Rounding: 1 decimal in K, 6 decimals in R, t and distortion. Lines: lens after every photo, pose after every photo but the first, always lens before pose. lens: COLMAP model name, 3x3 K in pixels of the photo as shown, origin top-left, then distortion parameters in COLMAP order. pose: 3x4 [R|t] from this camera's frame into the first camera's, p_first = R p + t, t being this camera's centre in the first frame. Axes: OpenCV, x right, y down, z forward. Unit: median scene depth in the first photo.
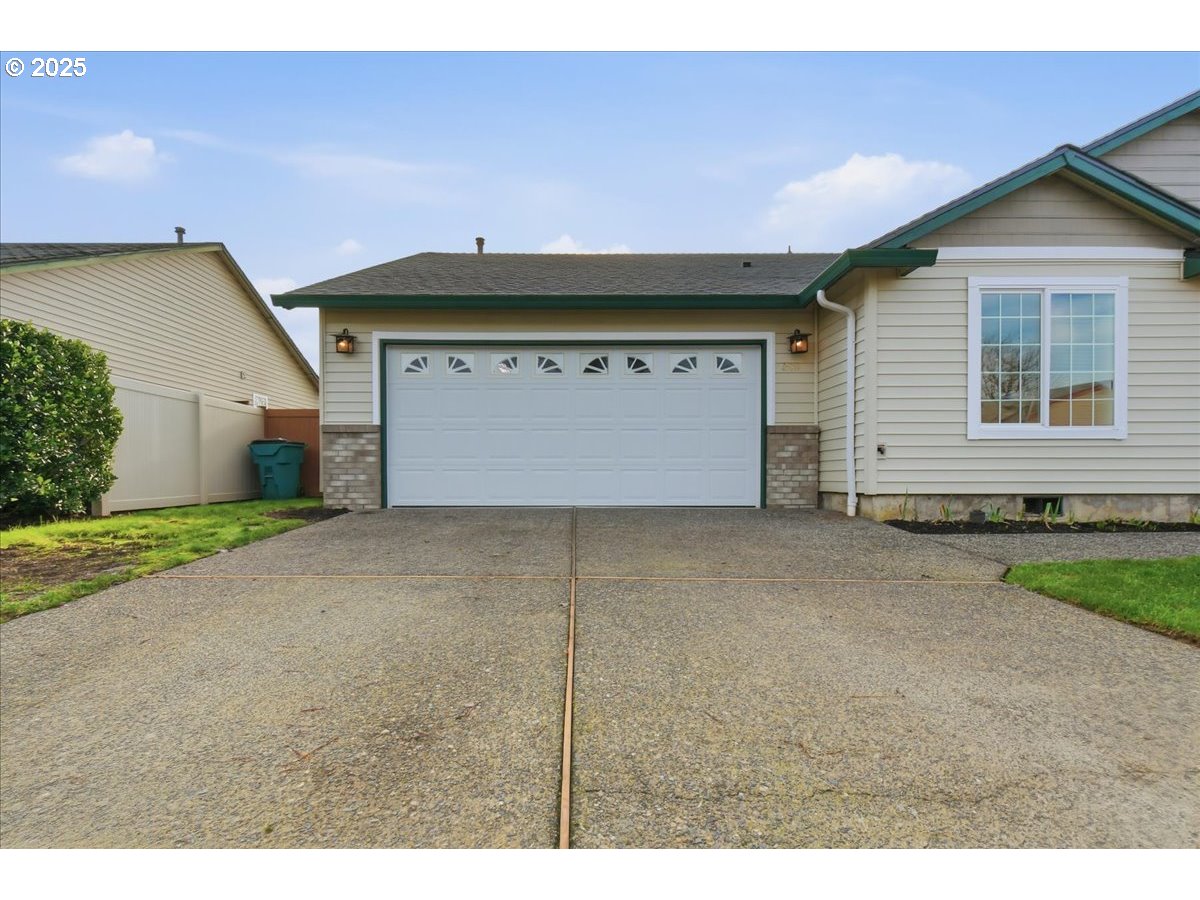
lens RADIAL K [[492.7, 0, 597.2], [0, 492.7, 482.5], [0, 0, 1]] dist [-0.020685, -0.000489]
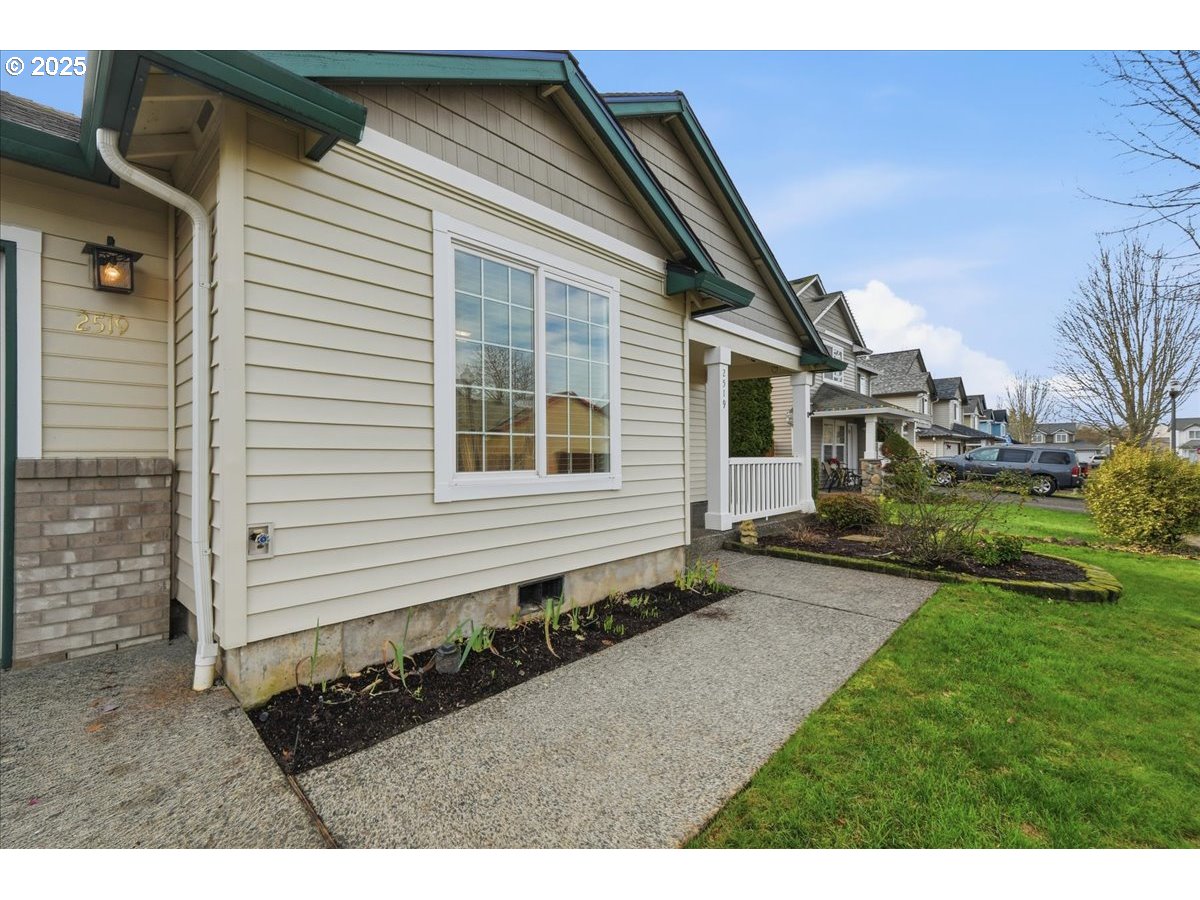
lens RADIAL K [[525.2, 0, 578.1], [0, 525.2, 462.1], [0, 0, 1]] dist [-0.000586, -0.000445]
pose [[0.676660, -0.008178, 0.736250, 0.348435], [0.019955, 0.999775, -0.007234, -0.102526], [-0.736025, 0.019587, 0.676671, 0.385066]]
